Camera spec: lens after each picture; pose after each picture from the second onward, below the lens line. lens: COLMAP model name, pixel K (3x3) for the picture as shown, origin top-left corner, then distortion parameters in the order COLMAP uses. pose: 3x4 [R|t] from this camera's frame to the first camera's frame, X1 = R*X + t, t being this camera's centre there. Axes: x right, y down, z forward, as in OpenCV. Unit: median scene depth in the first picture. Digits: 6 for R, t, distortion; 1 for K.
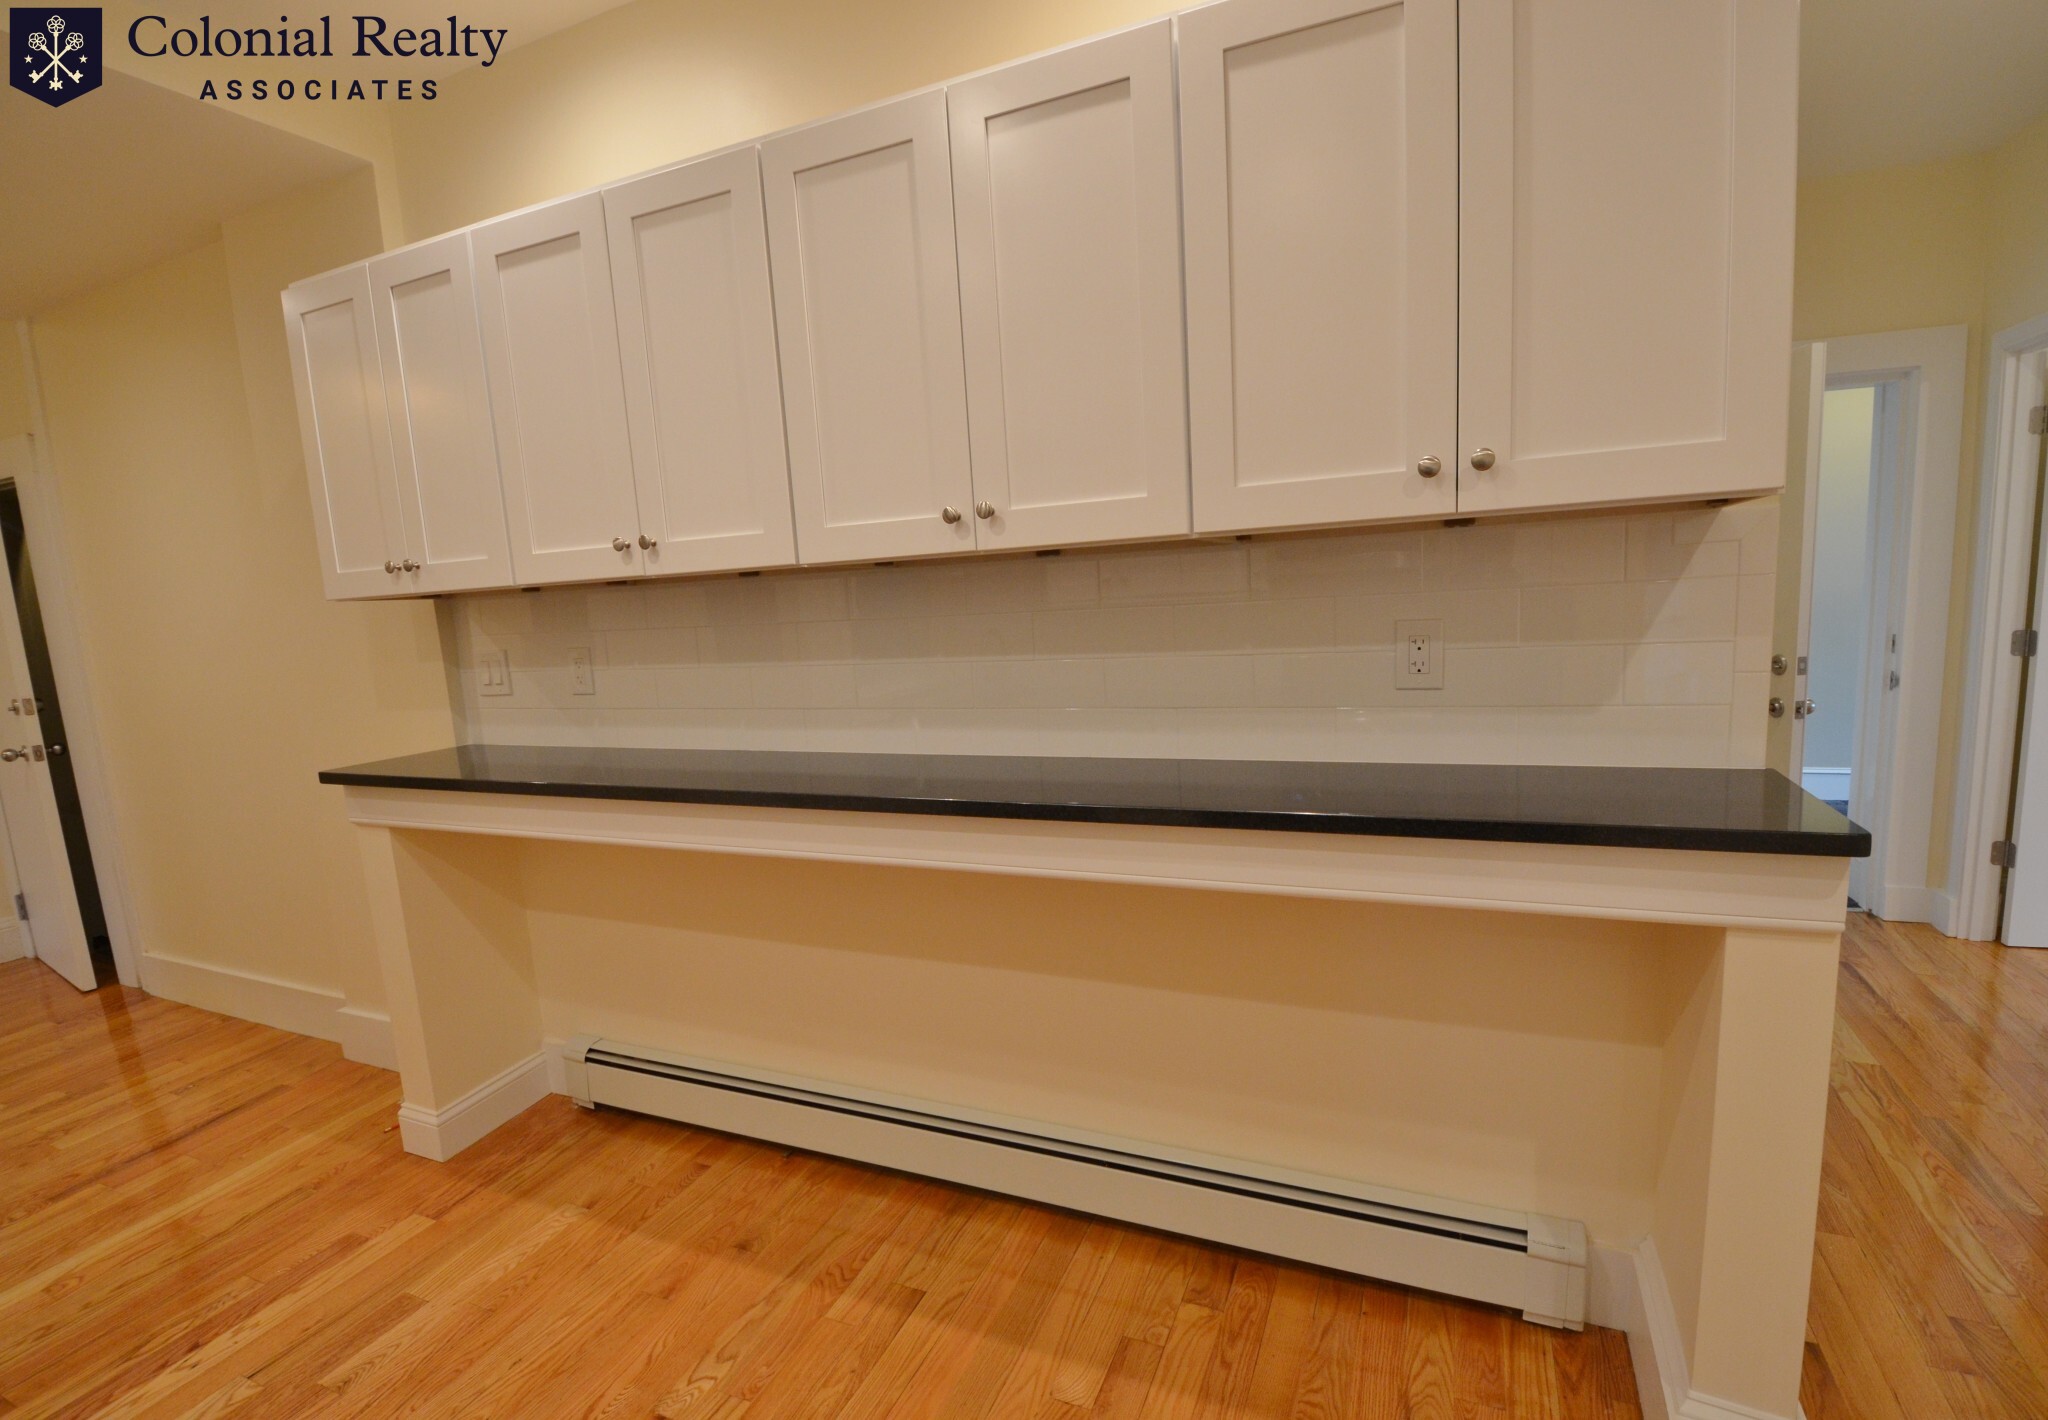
lens RADIAL K [[935.3, 0, 1033.9], [0, 935.3, 723.2], [0, 0, 1]] dist [0.001804, -0.015090]
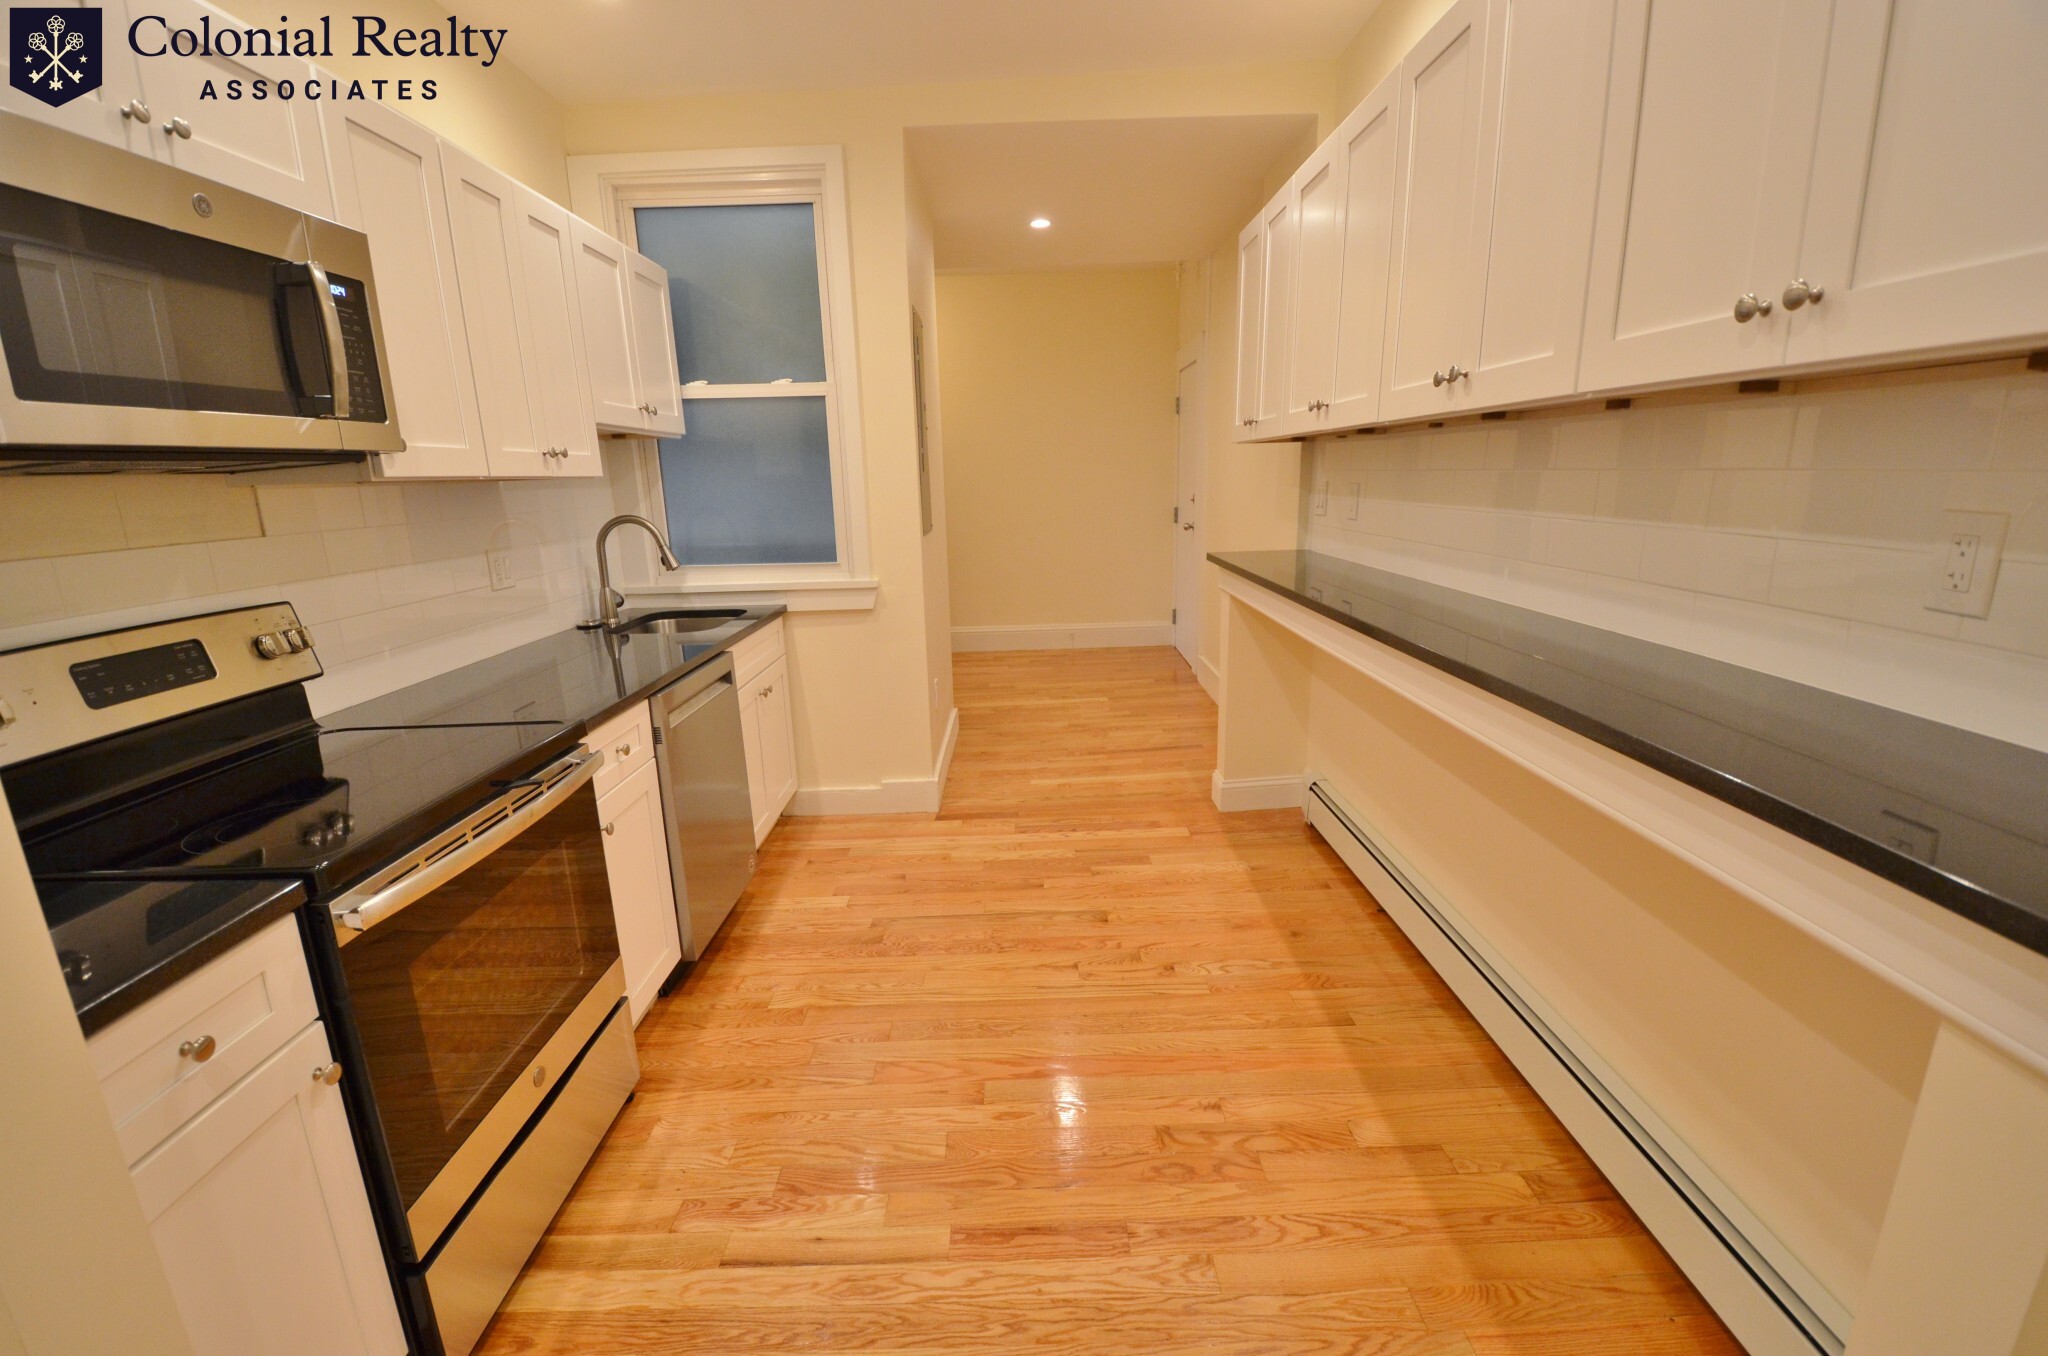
lens RADIAL K [[902.8, 0, 1023.8], [0, 902.8, 695.4], [0, 0, 1]] dist [0.002902, -0.019985]
pose [[0.381327, 0.262296, -0.886448, 0.592864], [-0.119141, 0.964850, 0.234243, -0.039414], [0.916731, 0.016289, 0.399173, 0.094447]]
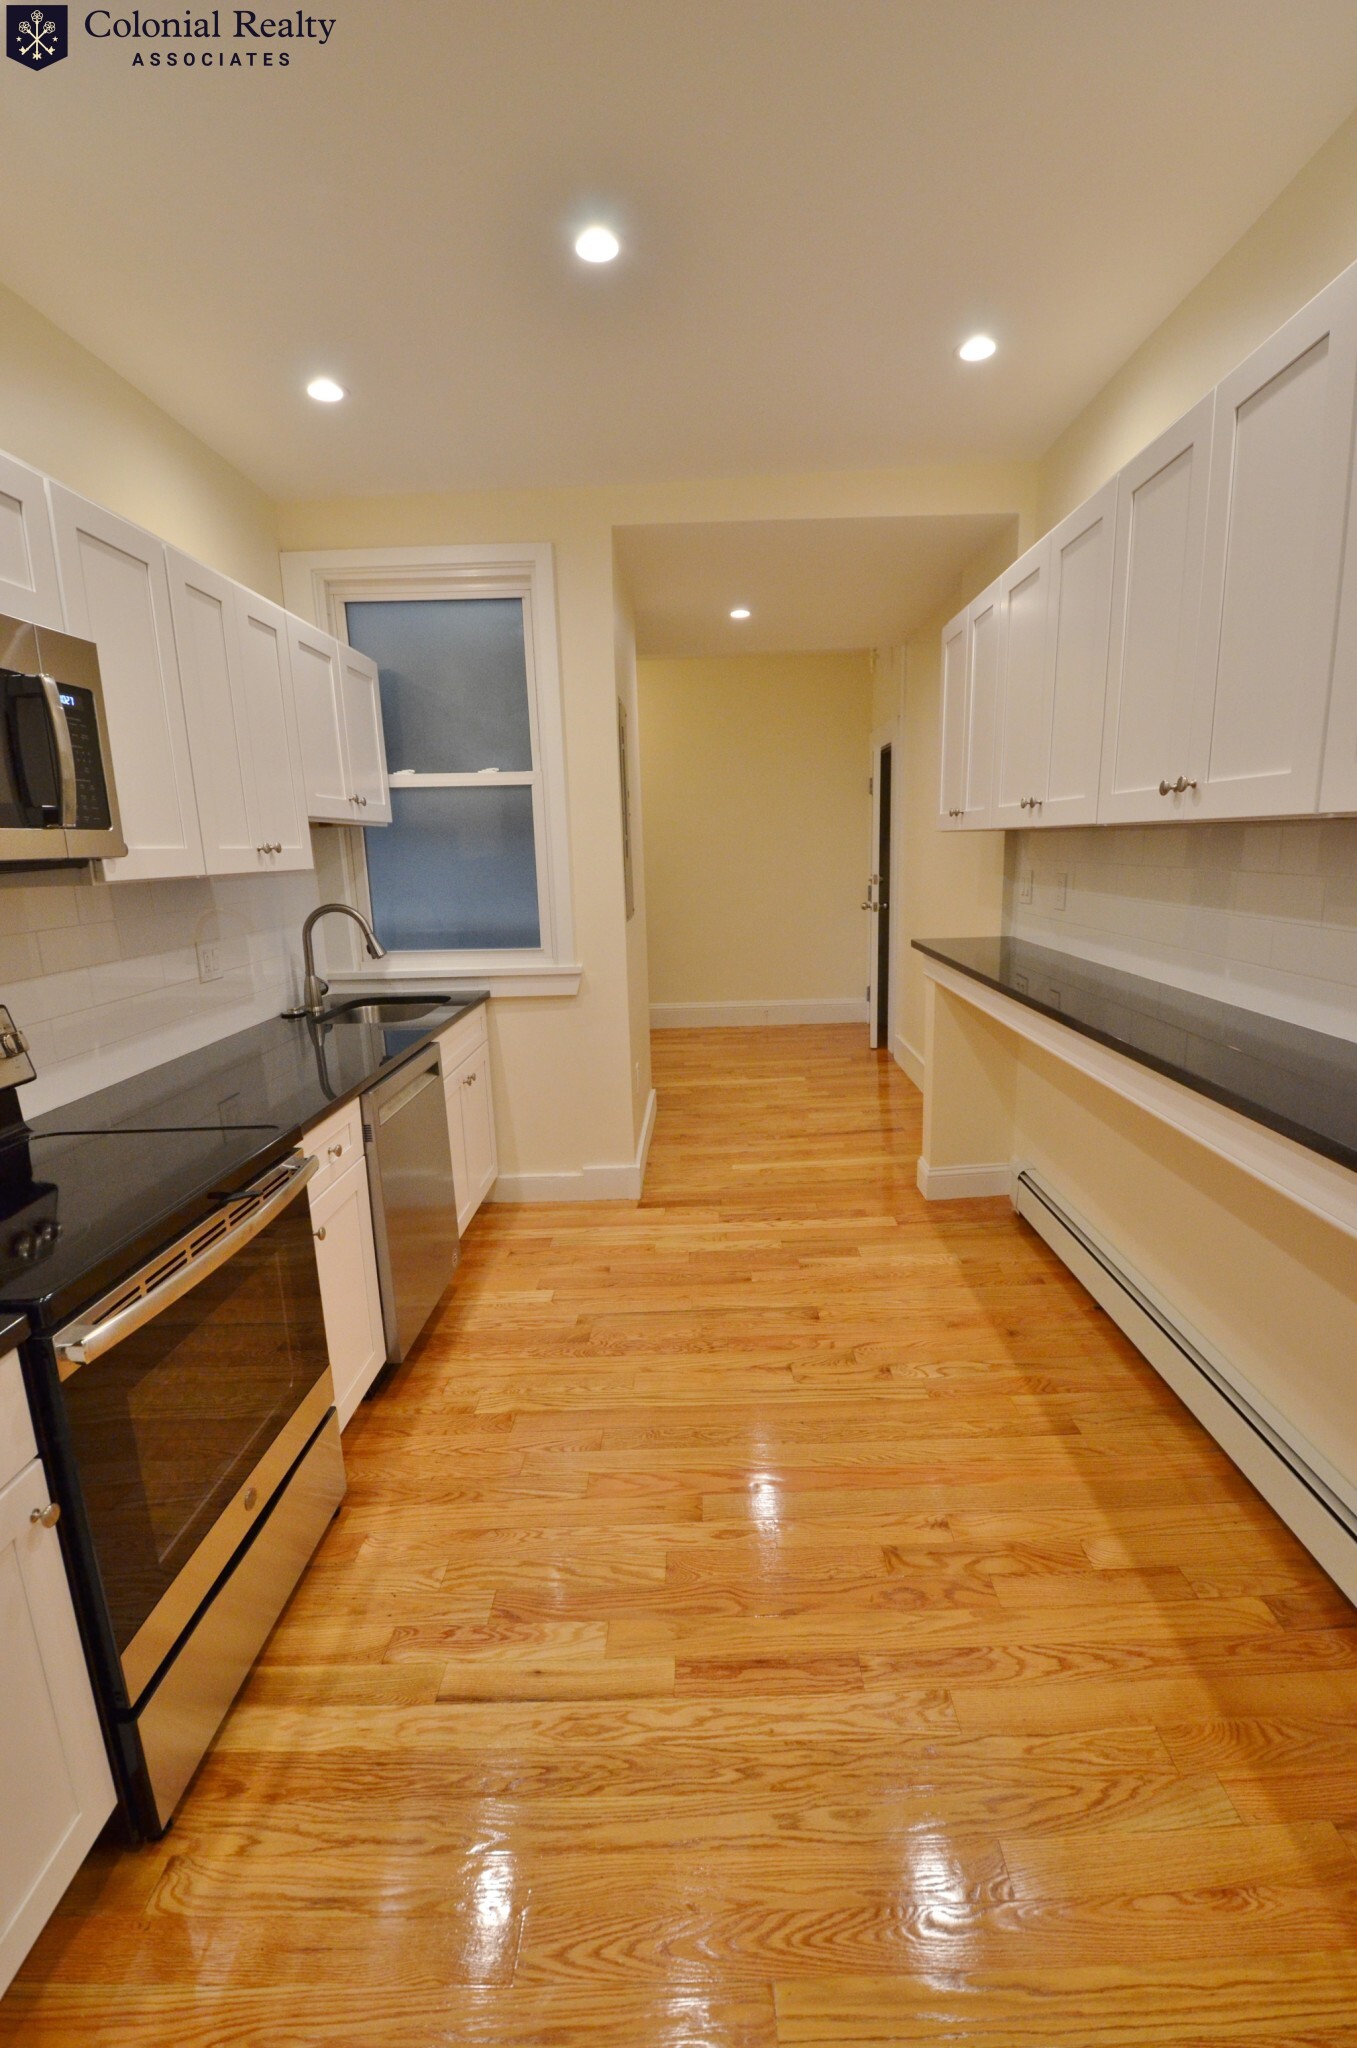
lens RADIAL K [[902.8, 0, 706.9], [0, 902.8, 1019.2], [0, 0, 1]] dist [0.002902, -0.019985]
pose [[0.382049, 0.222134, -0.897048, 0.559049], [-0.120327, 0.974376, 0.190036, -0.070707], [0.916275, 0.035336, 0.398988, 0.060620]]
